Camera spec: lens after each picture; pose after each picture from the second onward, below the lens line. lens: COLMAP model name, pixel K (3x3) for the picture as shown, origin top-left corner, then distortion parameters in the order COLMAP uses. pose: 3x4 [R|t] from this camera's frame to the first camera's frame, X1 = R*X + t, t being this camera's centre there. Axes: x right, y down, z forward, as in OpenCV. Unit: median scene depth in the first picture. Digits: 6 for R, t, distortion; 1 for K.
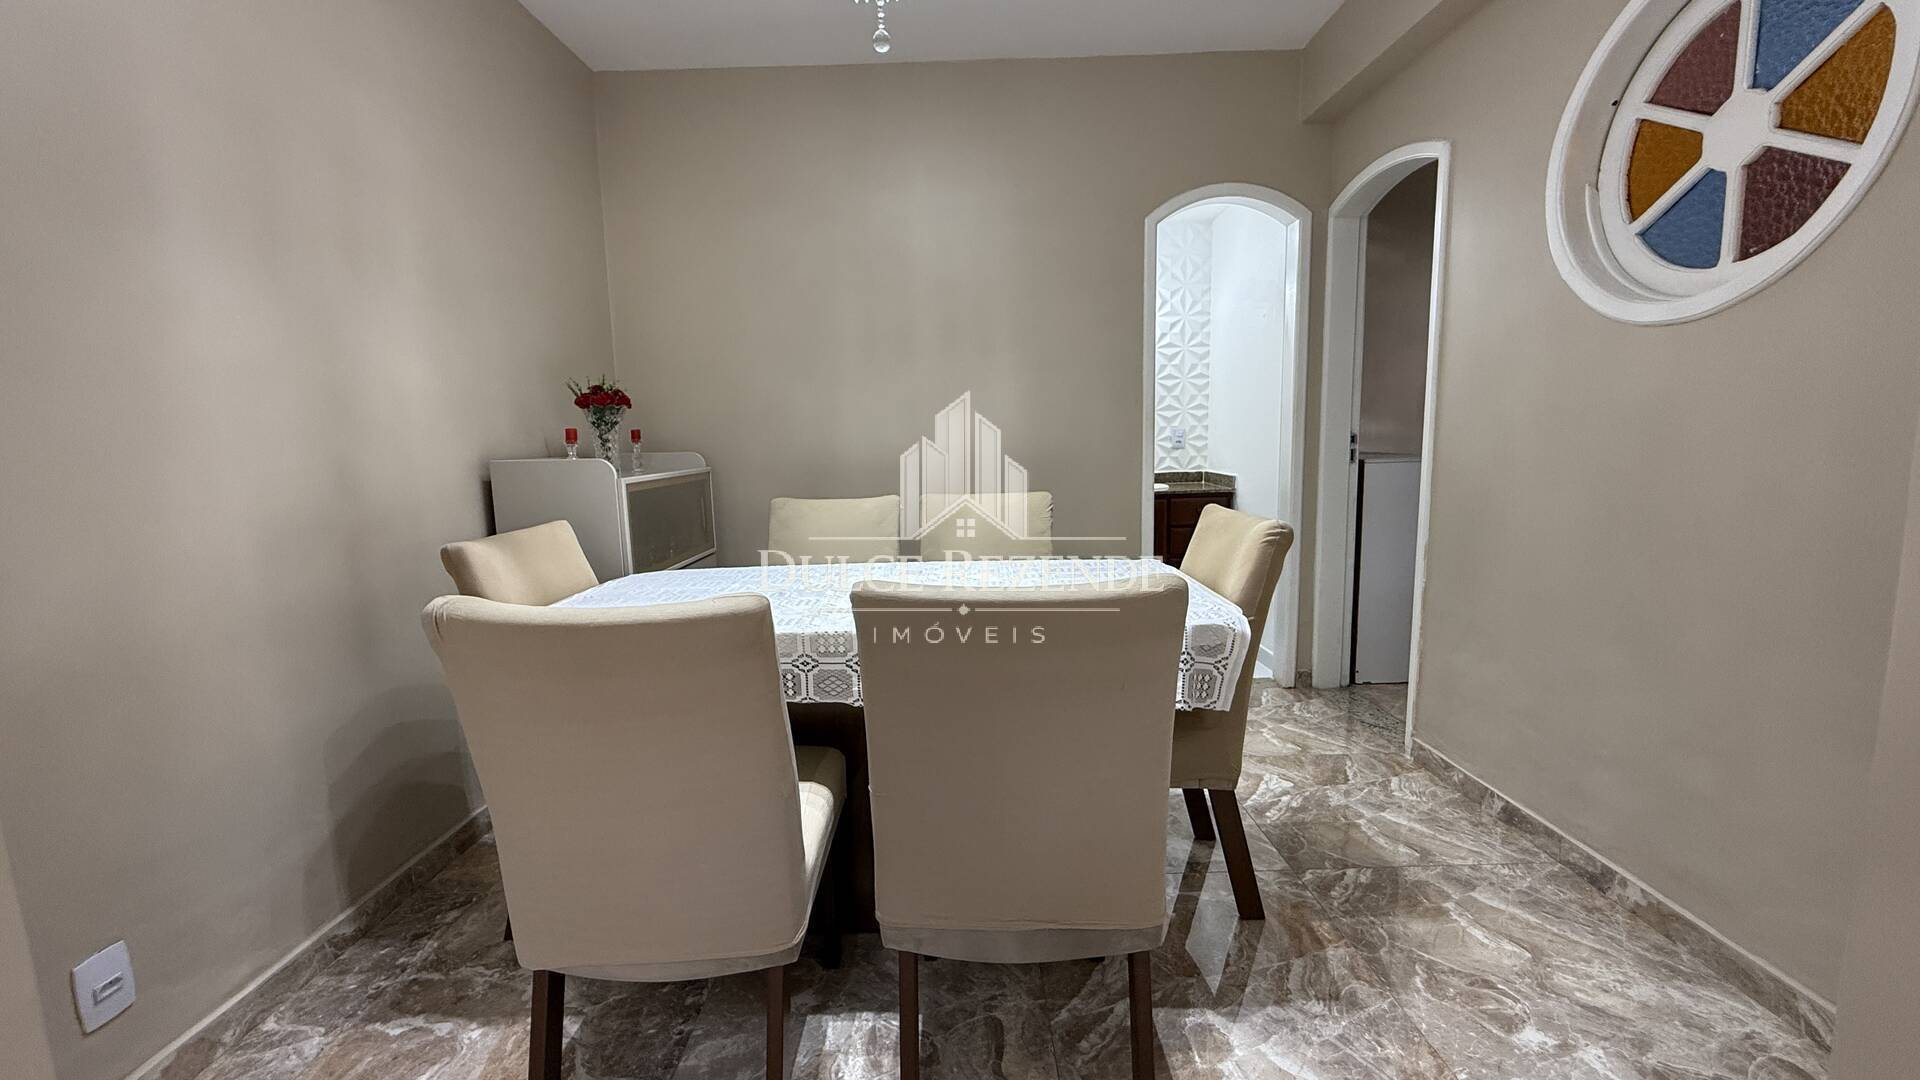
lens RADIAL K [[765.1, 0, 954.7], [0, 765.1, 530.7], [0, 0, 1]] dist [-0.001399, -0.000204]
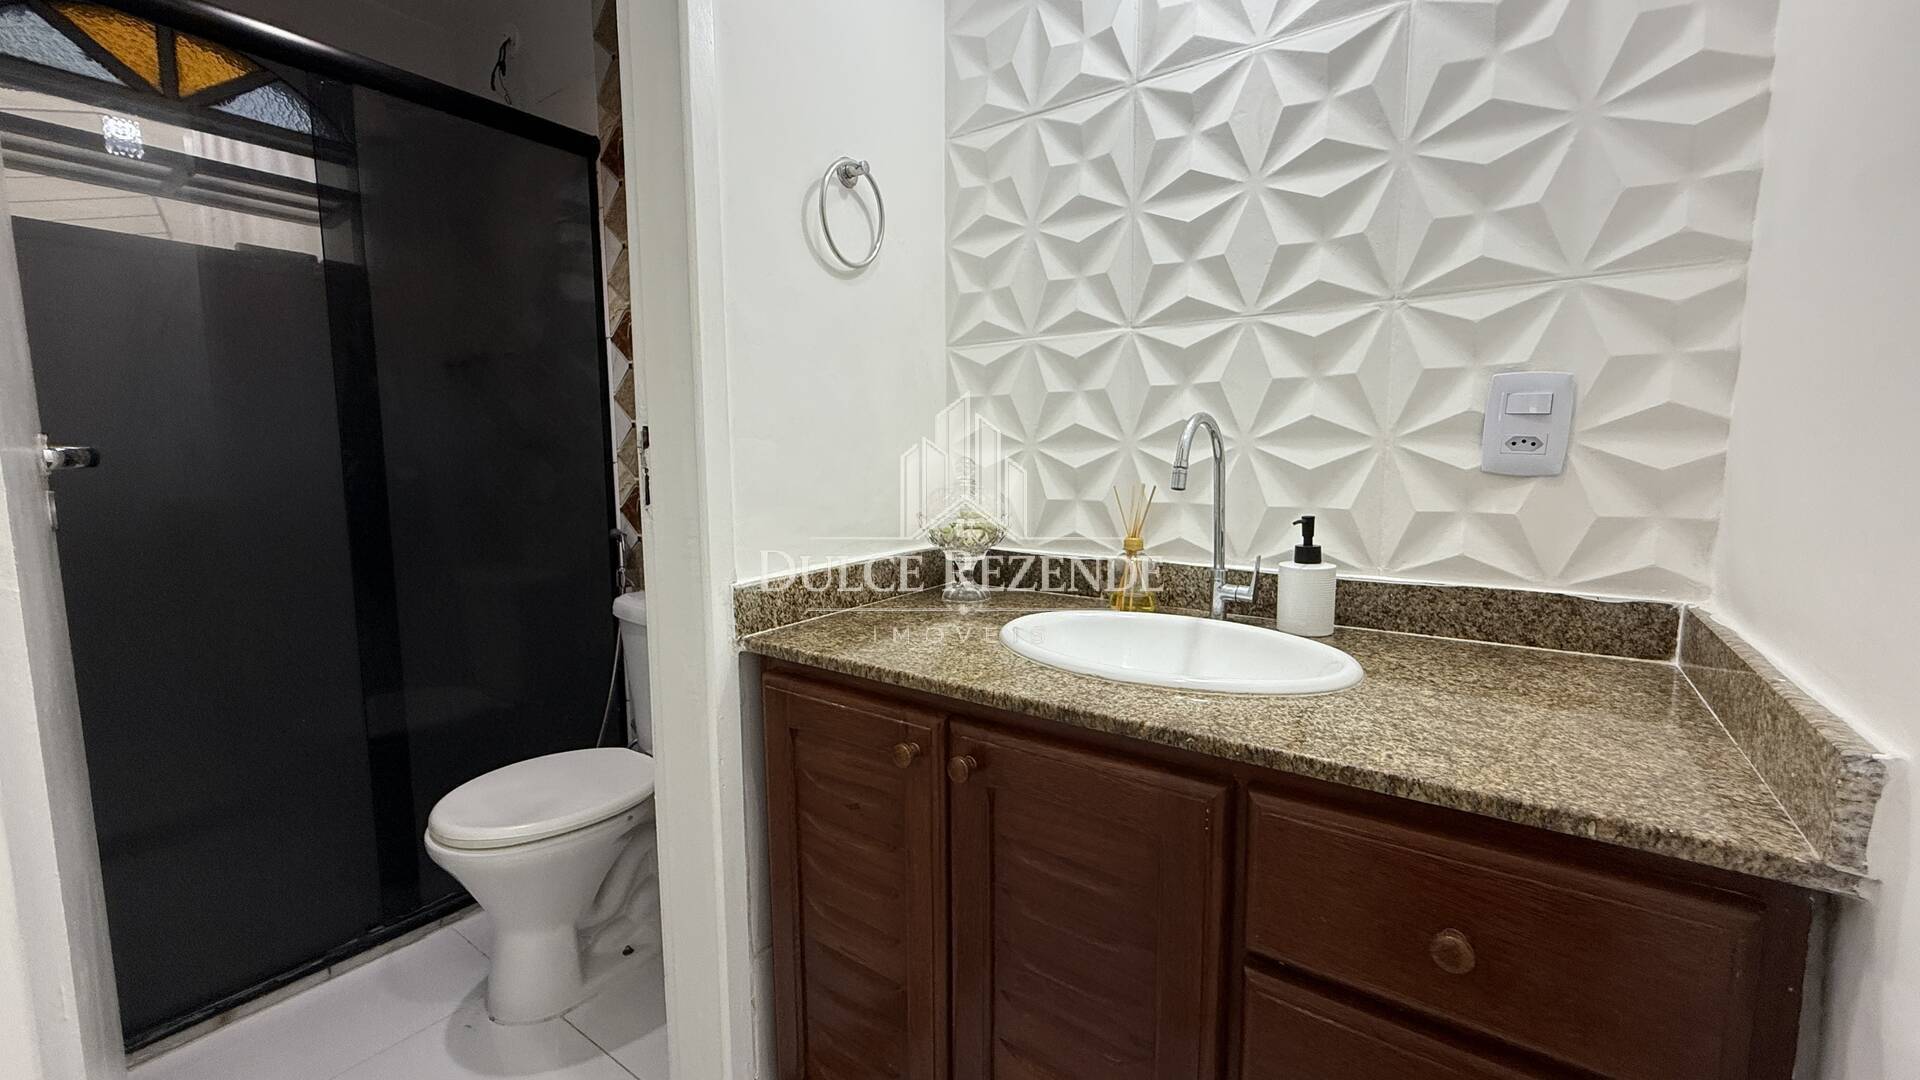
lens RADIAL K [[765.1, 0, 955.2], [0, 765.1, 538.0], [0, 0, 1]] dist [-0.001399, -0.000204]
pose [[0.815340, 0.081182, -0.573263, 0.287246], [-0.084087, 0.996227, 0.021485, -0.083059], [0.572844, 0.030686, 0.819090, 0.750772]]
